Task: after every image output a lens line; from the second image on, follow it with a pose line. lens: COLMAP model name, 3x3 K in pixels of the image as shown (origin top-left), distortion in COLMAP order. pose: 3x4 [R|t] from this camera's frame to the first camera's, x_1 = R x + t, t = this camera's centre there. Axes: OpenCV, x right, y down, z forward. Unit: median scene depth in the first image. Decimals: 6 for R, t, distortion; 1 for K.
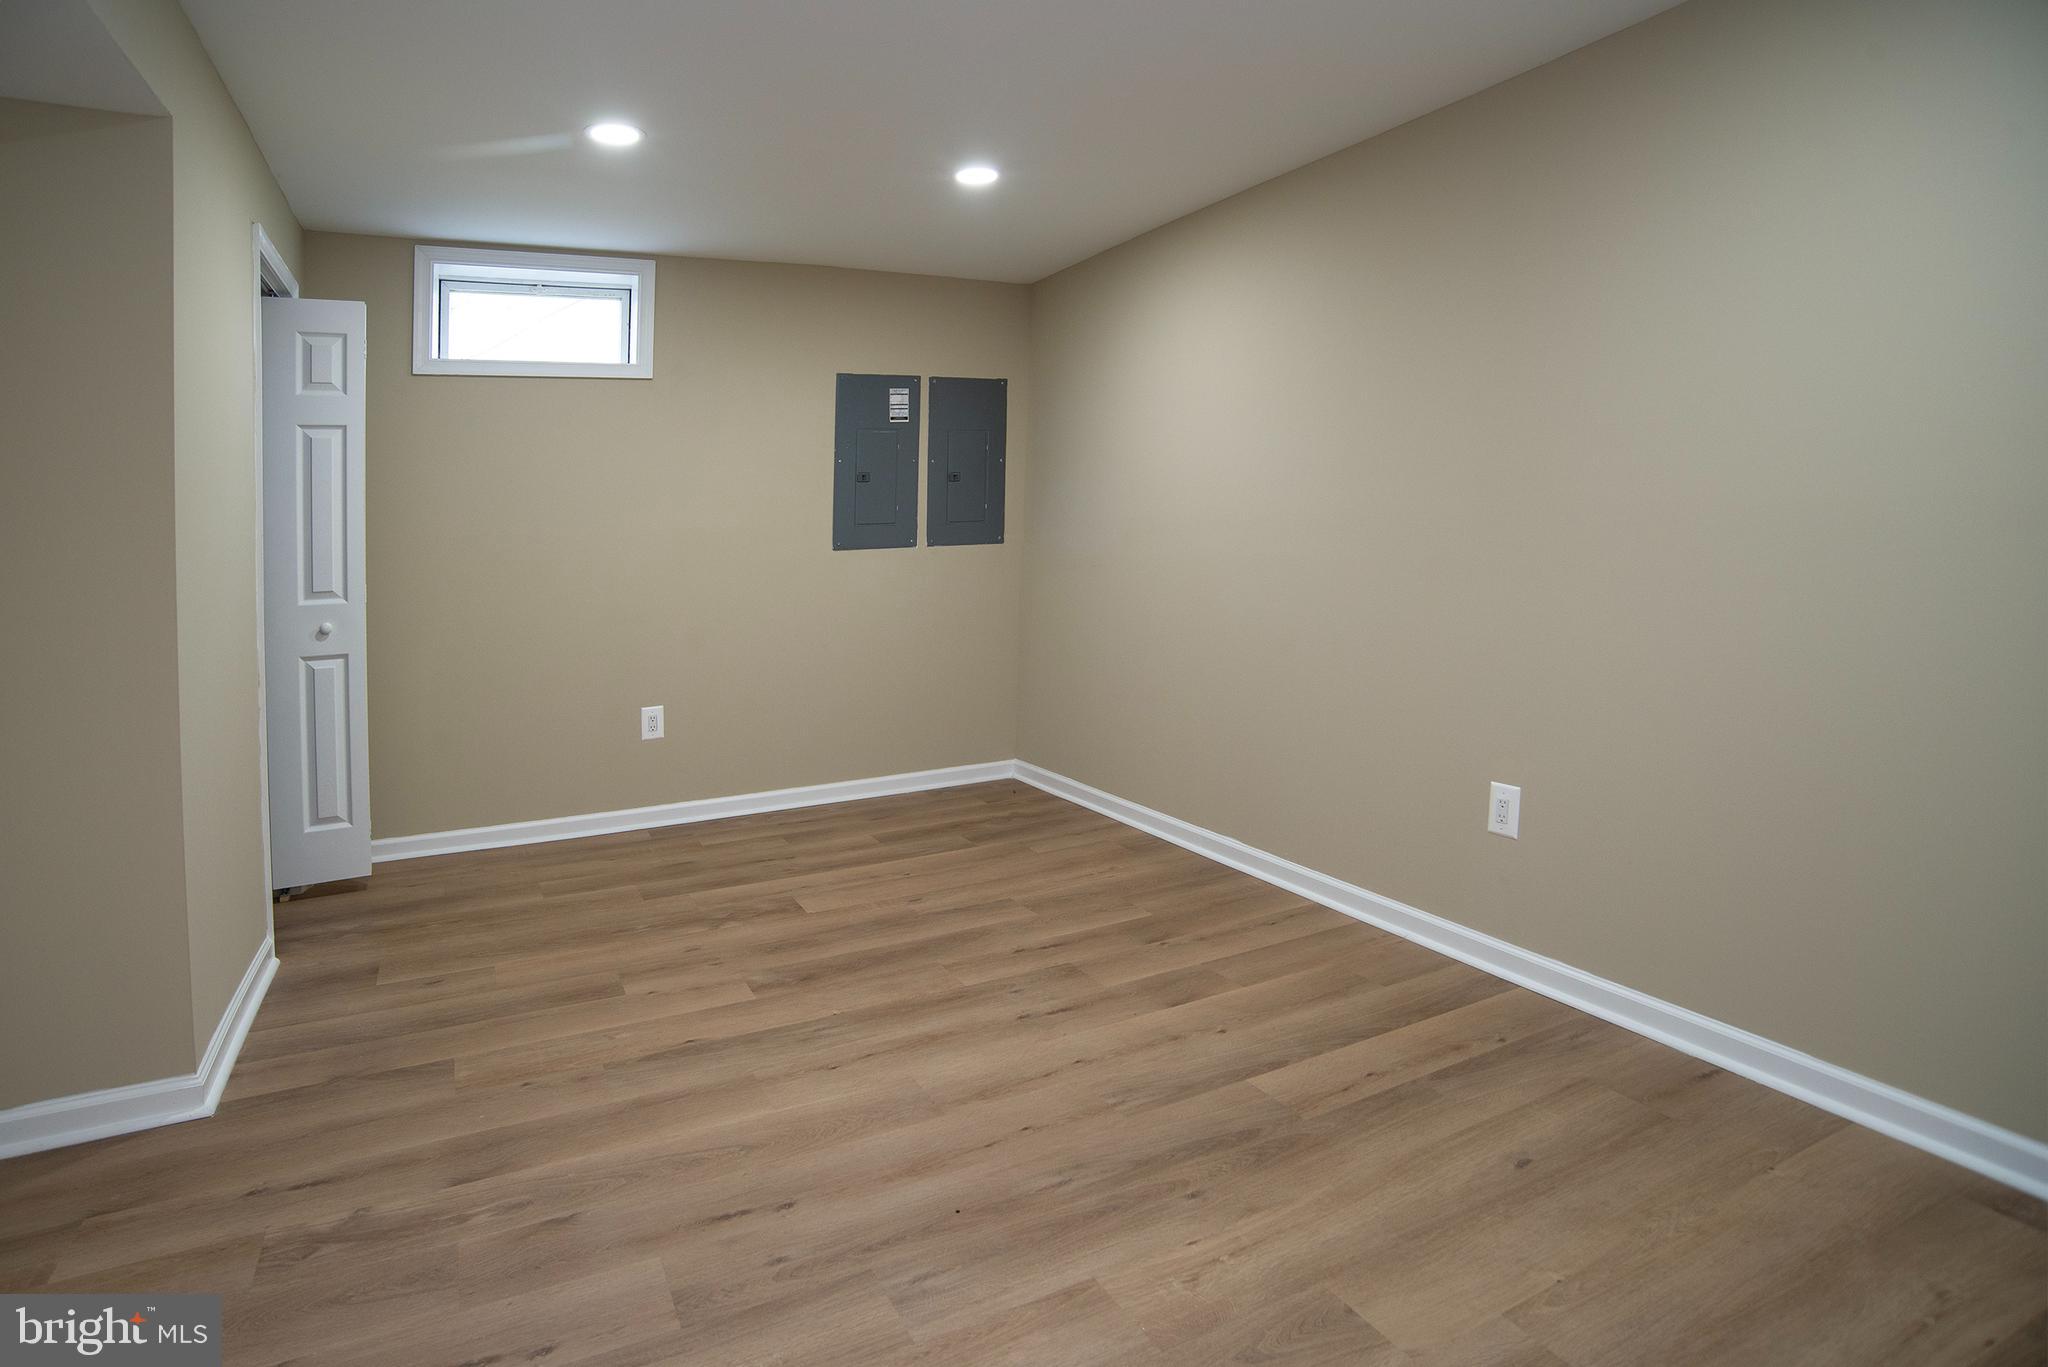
lens RADIAL K [[1059.1, 0, 974.8], [0, 1059.1, 672.8], [0, 0, 1]] dist [-0.105918, 0.047798]
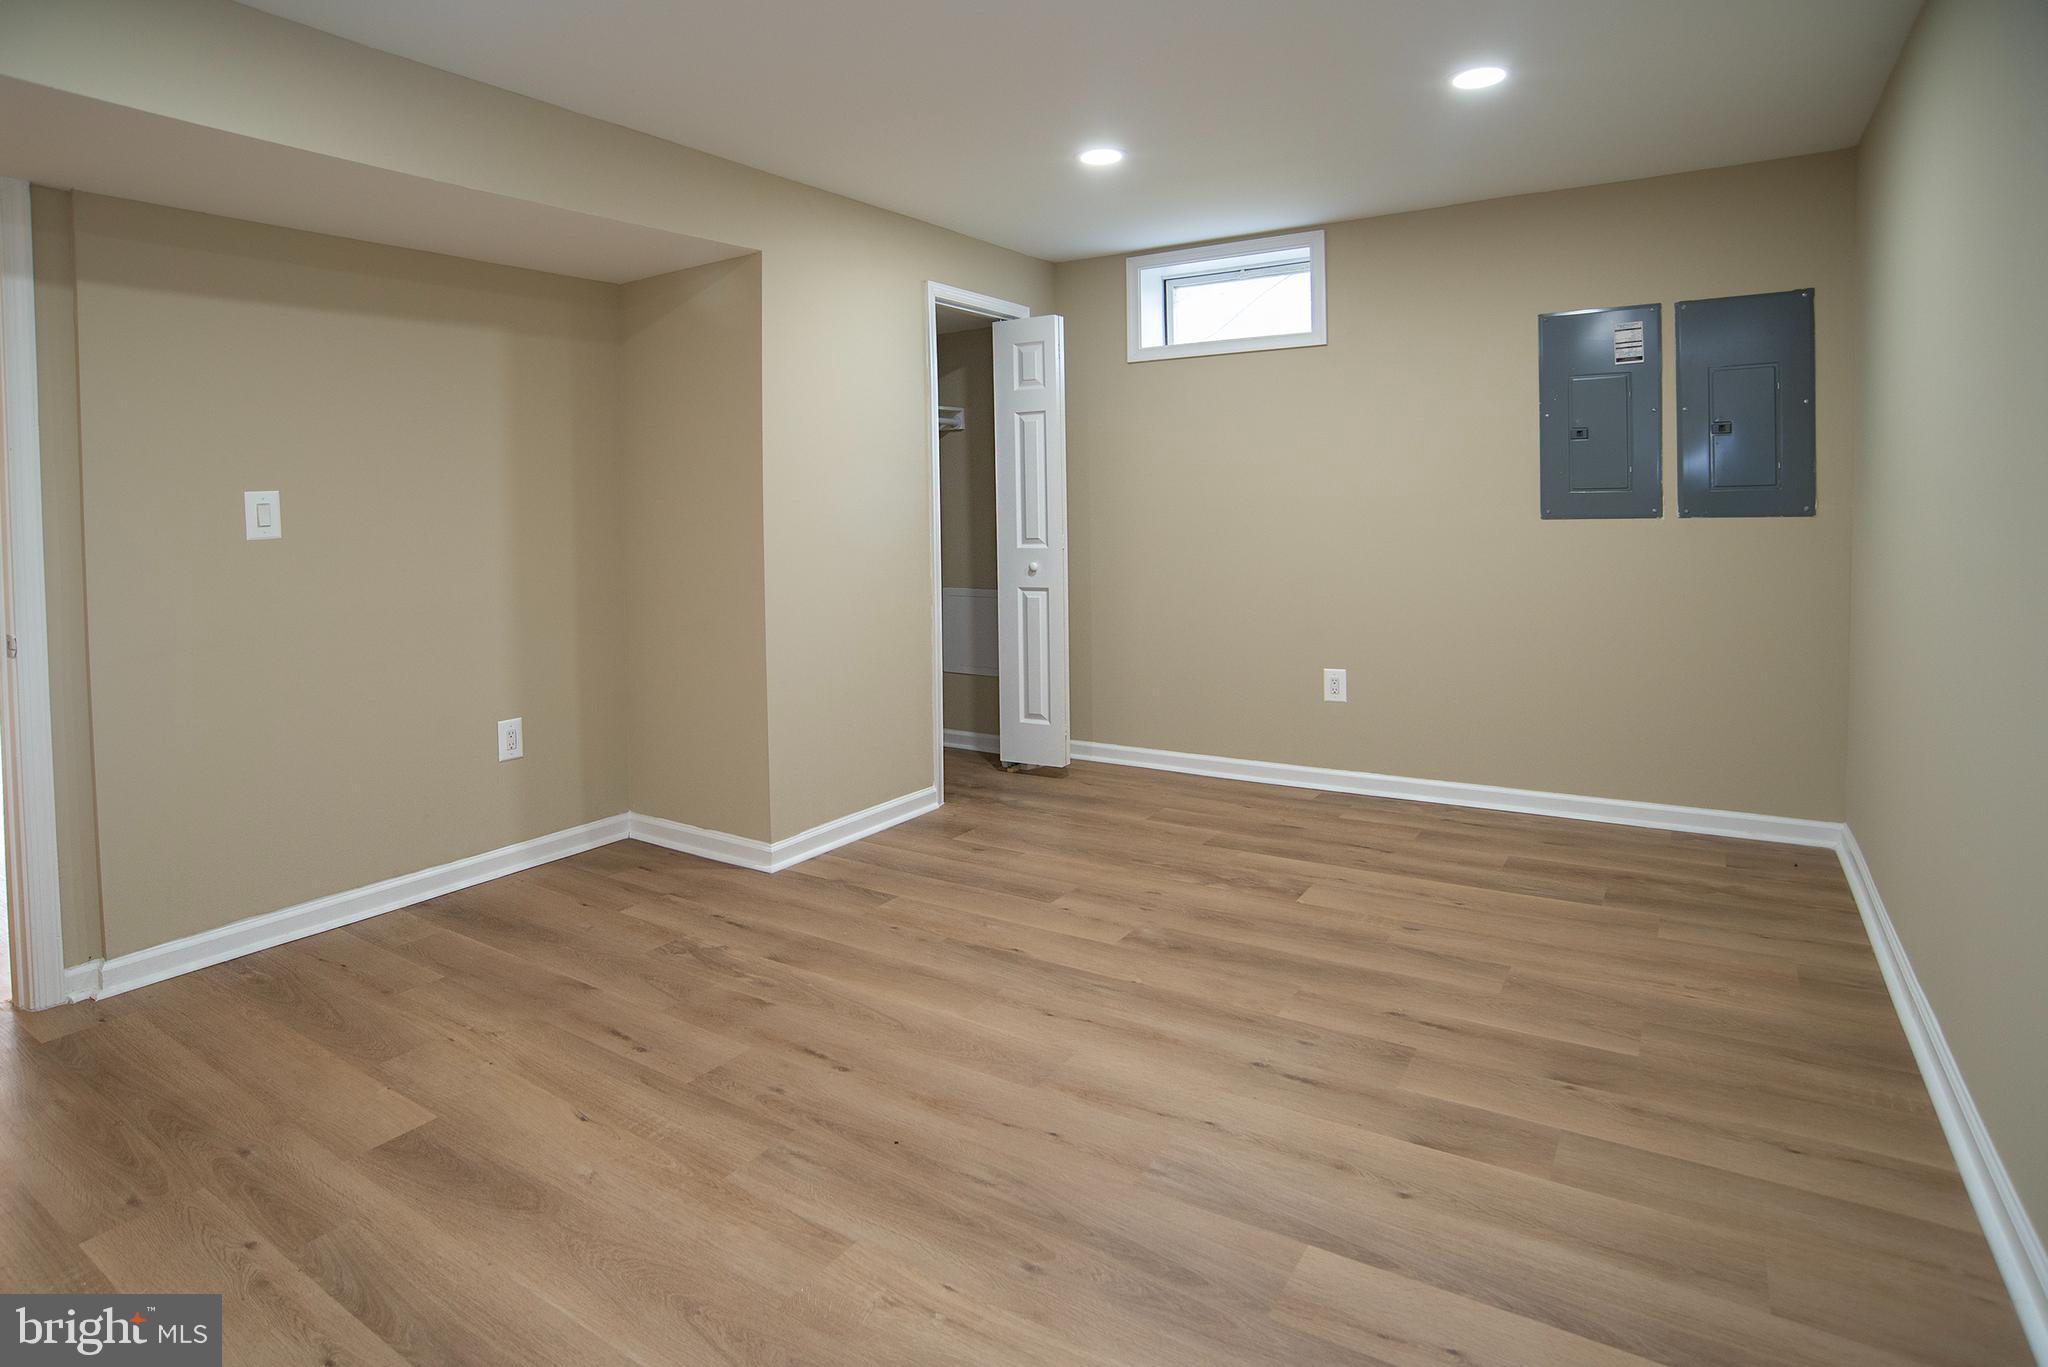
lens RADIAL K [[1088.2, 0, 1021.3], [0, 1088.2, 564.2], [0, 0, 1]] dist [-0.087540, 0.039898]
pose [[0.524399, 0.062634, -0.849166, 0.554558], [-0.107929, 0.994136, 0.006676, -0.057526], [0.844605, 0.088149, 0.528084, 0.273503]]
